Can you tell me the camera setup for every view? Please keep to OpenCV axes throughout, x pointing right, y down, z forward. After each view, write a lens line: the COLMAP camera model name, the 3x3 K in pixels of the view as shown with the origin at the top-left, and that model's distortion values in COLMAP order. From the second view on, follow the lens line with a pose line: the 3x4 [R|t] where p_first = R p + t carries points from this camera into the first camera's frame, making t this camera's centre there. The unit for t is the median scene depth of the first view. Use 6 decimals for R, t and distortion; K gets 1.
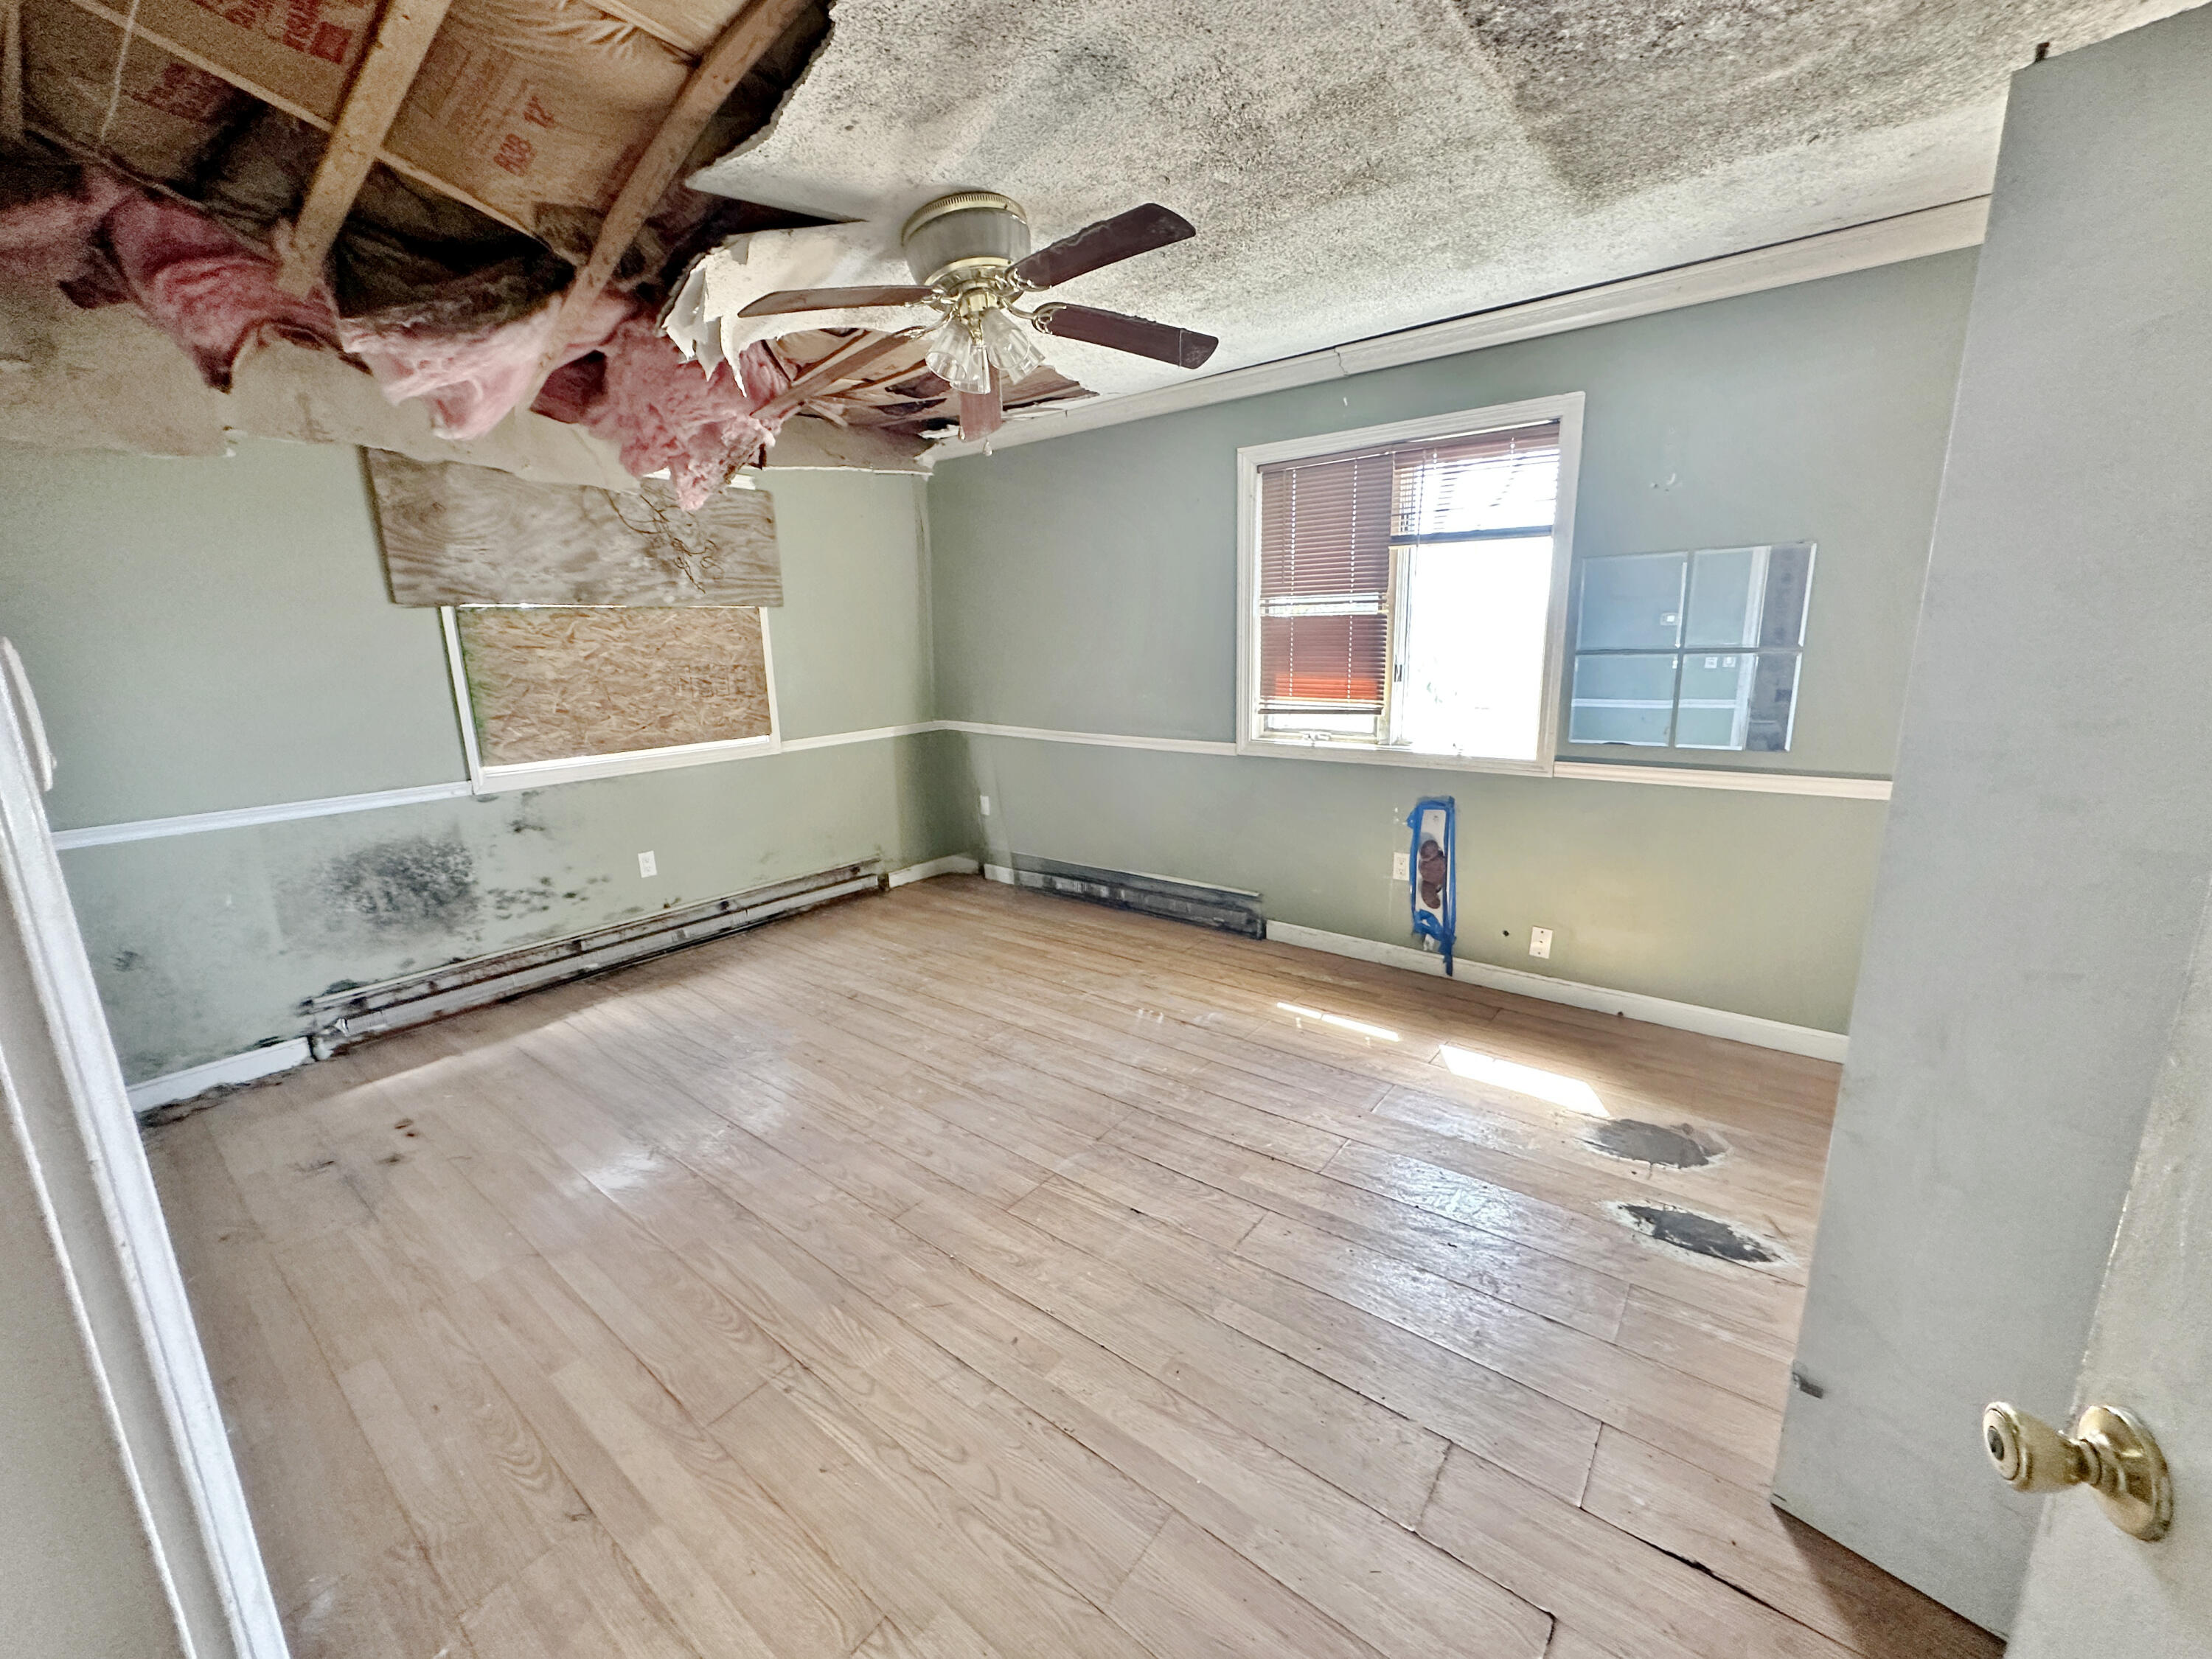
lens RADIAL K [[885.1, 0, 1108.3], [0, 885.1, 828.9], [0, 0, 1]] dist [-0.000796, 0.000717]
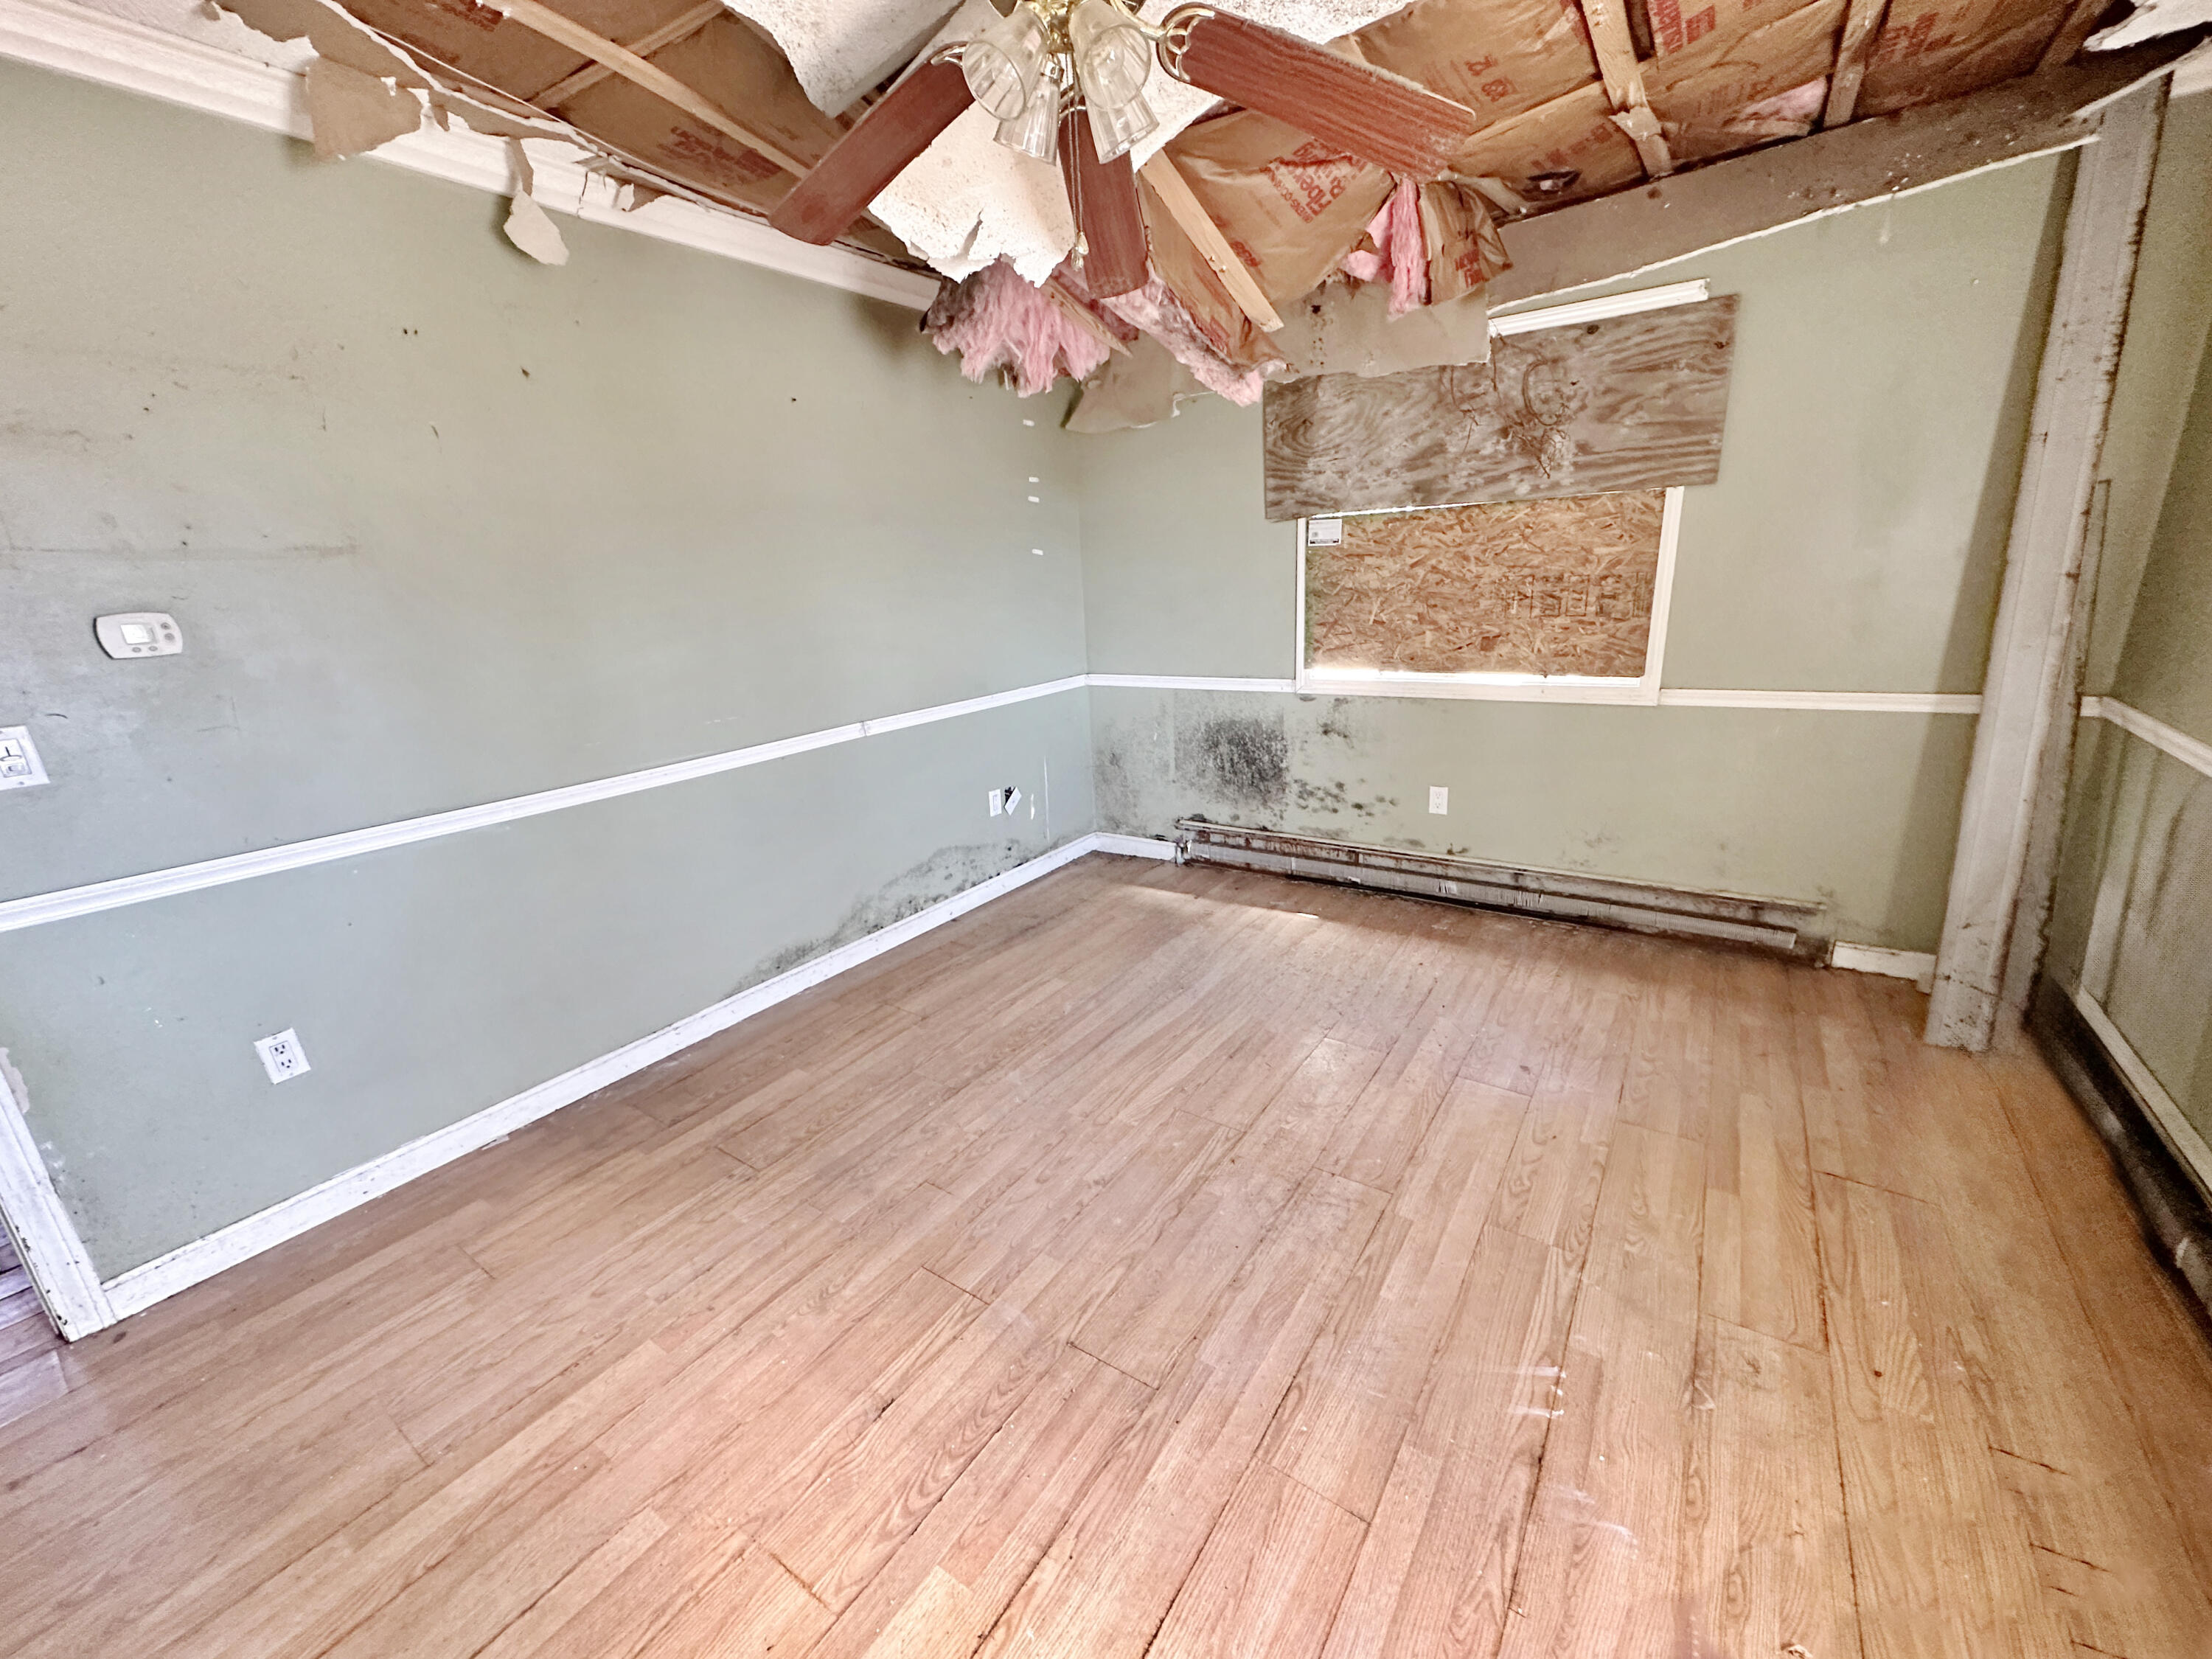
lens RADIAL K [[885.1, 0, 1106.0], [0, 885.1, 828.1], [0, 0, 1]] dist [-0.000796, 0.000717]
pose [[0.057015, 0.300513, -0.952072, 0.361935], [-0.169412, 0.942706, 0.287412, -0.150206], [0.983895, 0.144906, 0.104659, 0.643964]]
